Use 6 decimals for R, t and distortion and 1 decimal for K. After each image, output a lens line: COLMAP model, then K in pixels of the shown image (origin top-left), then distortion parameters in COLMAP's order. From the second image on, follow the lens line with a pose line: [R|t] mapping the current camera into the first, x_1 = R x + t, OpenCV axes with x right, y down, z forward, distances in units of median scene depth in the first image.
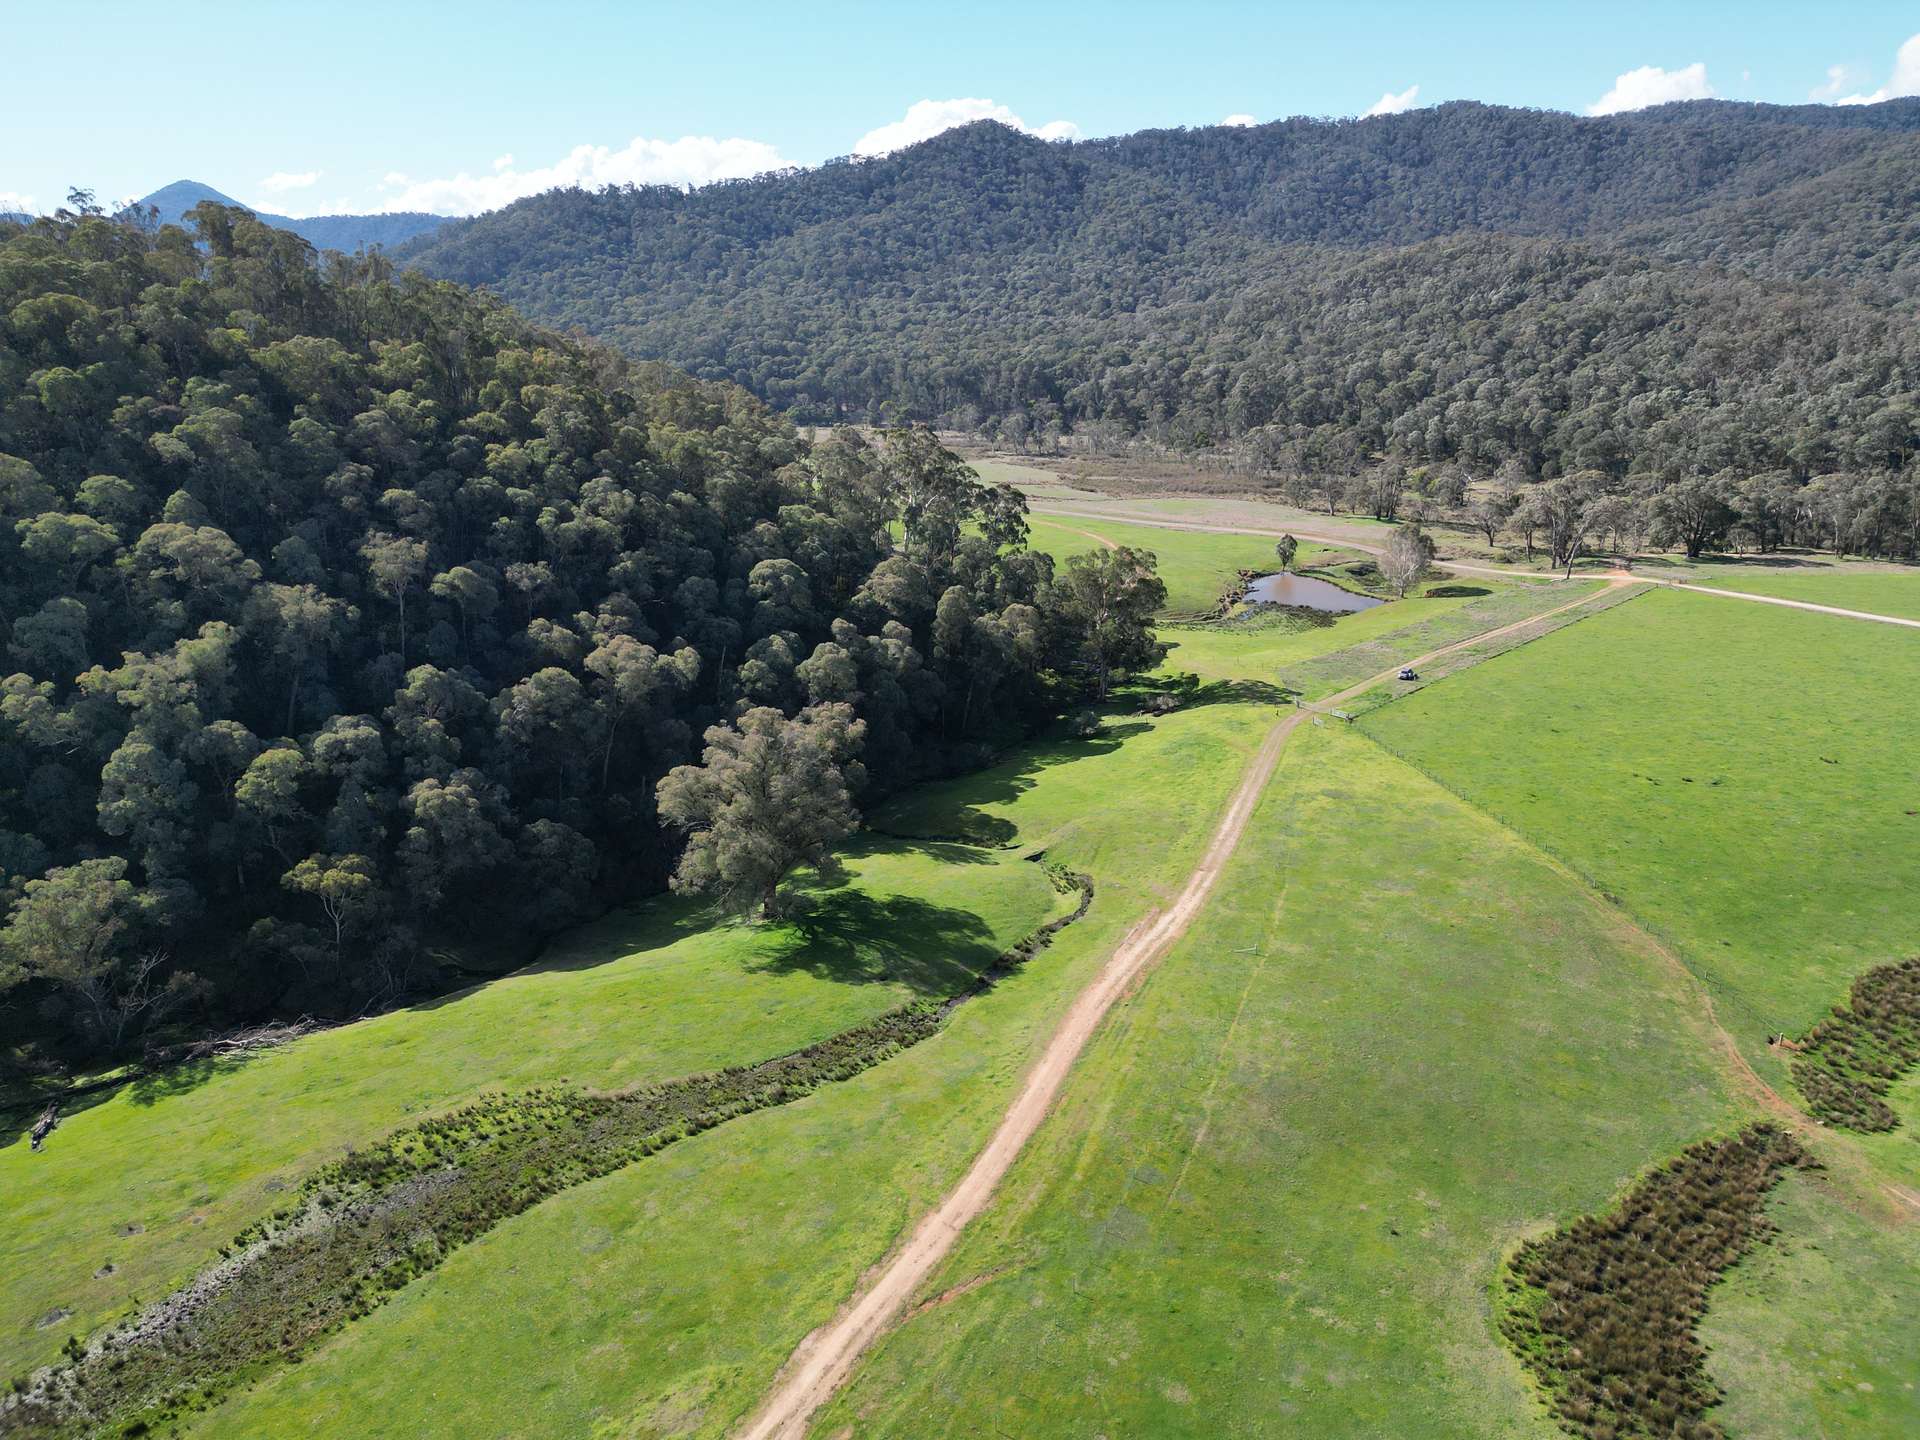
lens RADIAL K [[1337.7, 0, 960.0], [0, 1337.7, 720.0], [0, 0, 1]] dist [0.060577, -0.058396]
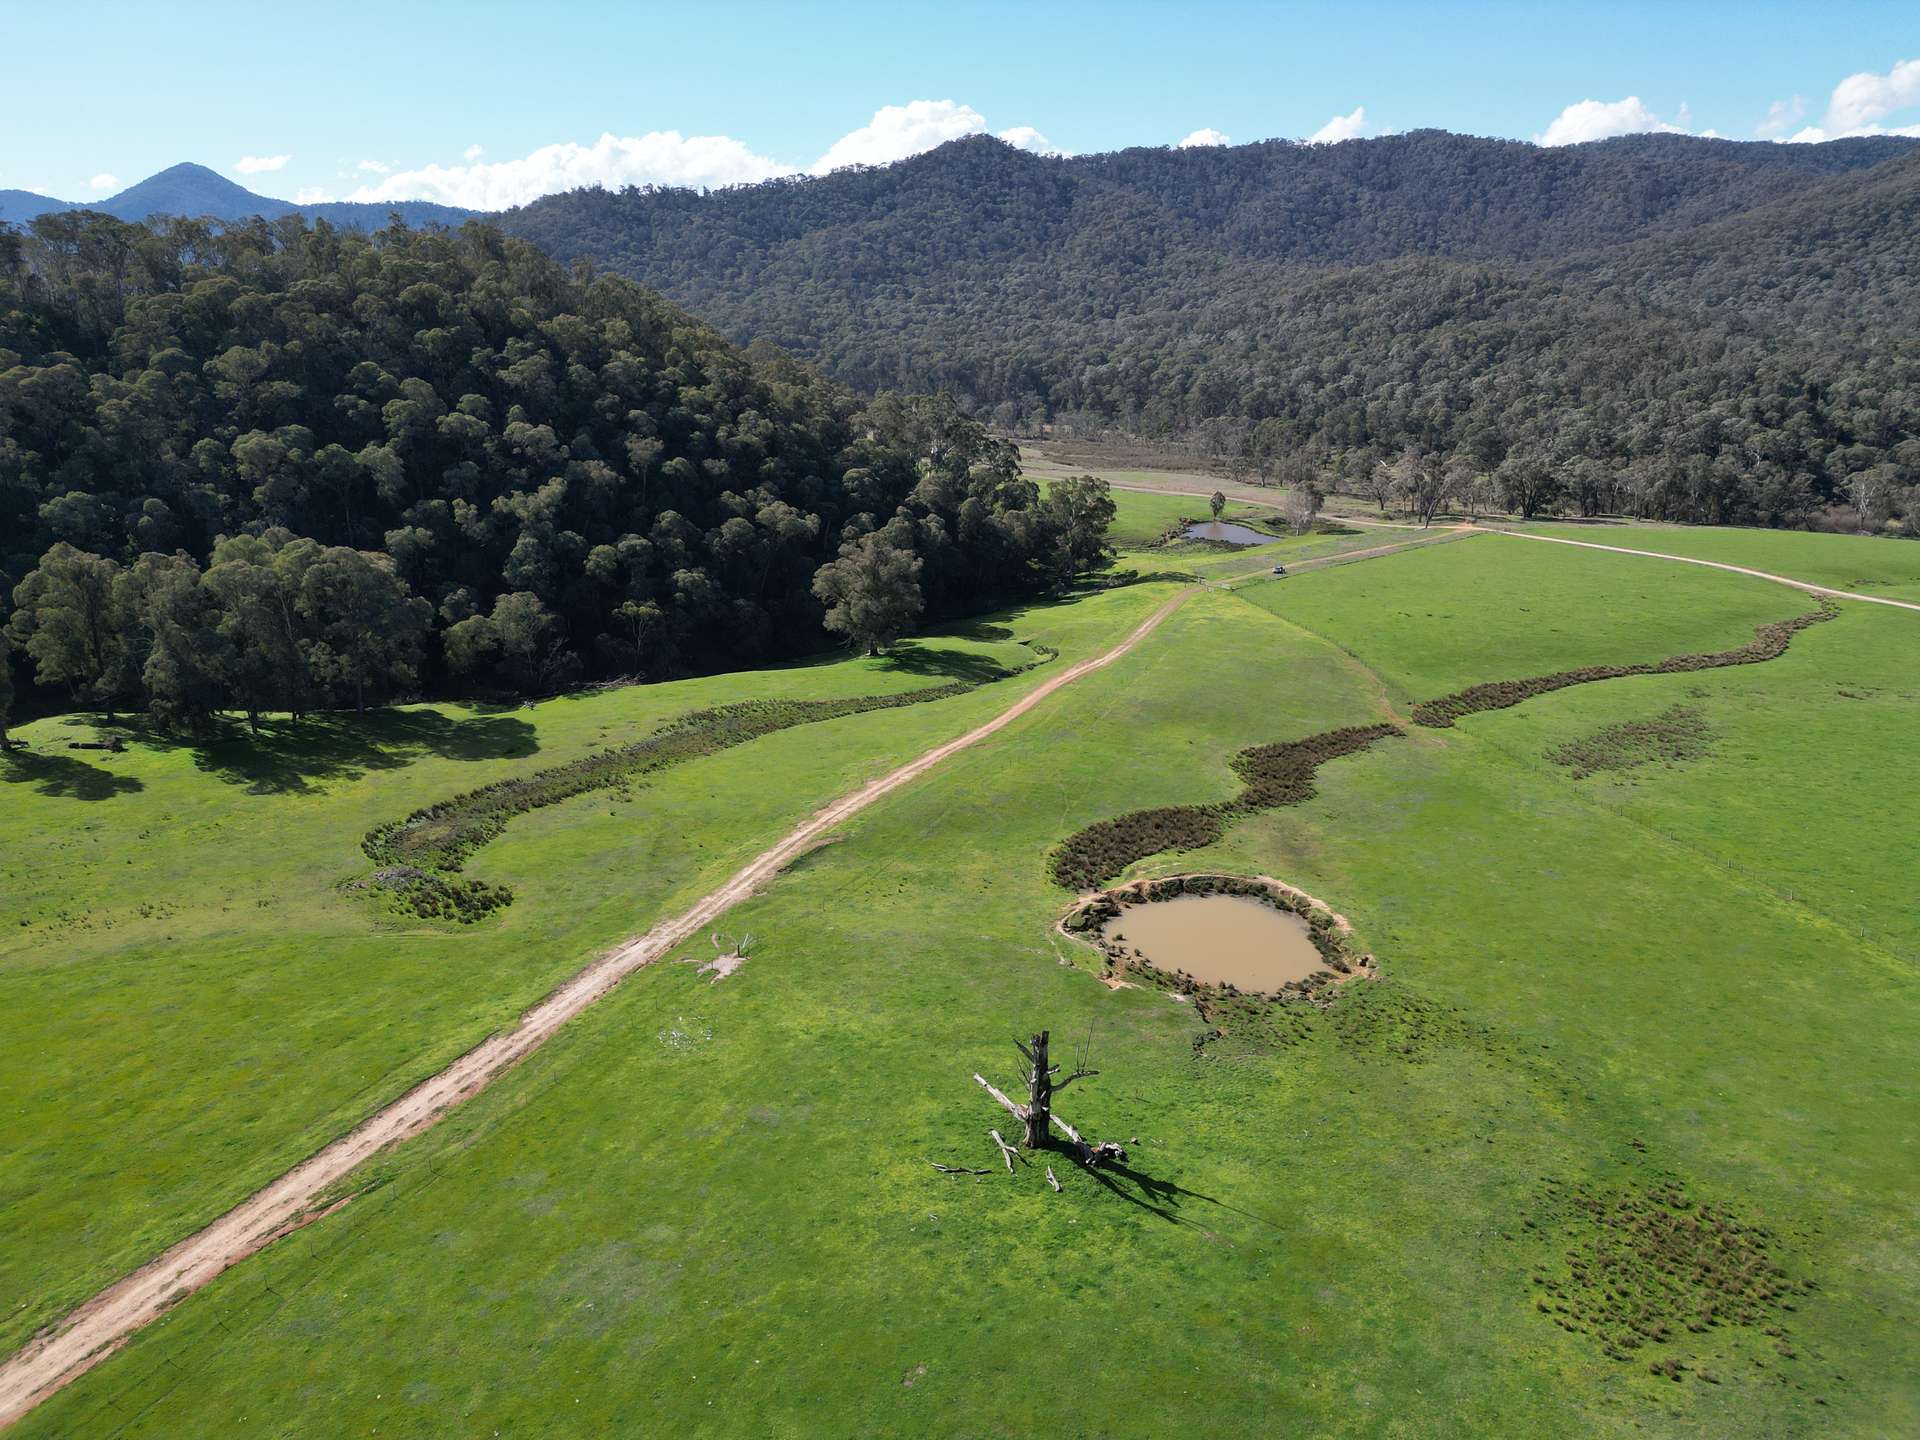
lens RADIAL K [[1315.9, 0, 960.0], [0, 1315.9, 720.0], [0, 0, 1]] dist [0.068781, -0.073796]
pose [[0.999577, 0.024220, 0.016070, -0.008361], [-0.024257, 0.999704, 0.002118, 0.034687], [-0.016013, -0.002507, 0.999869, -0.110317]]
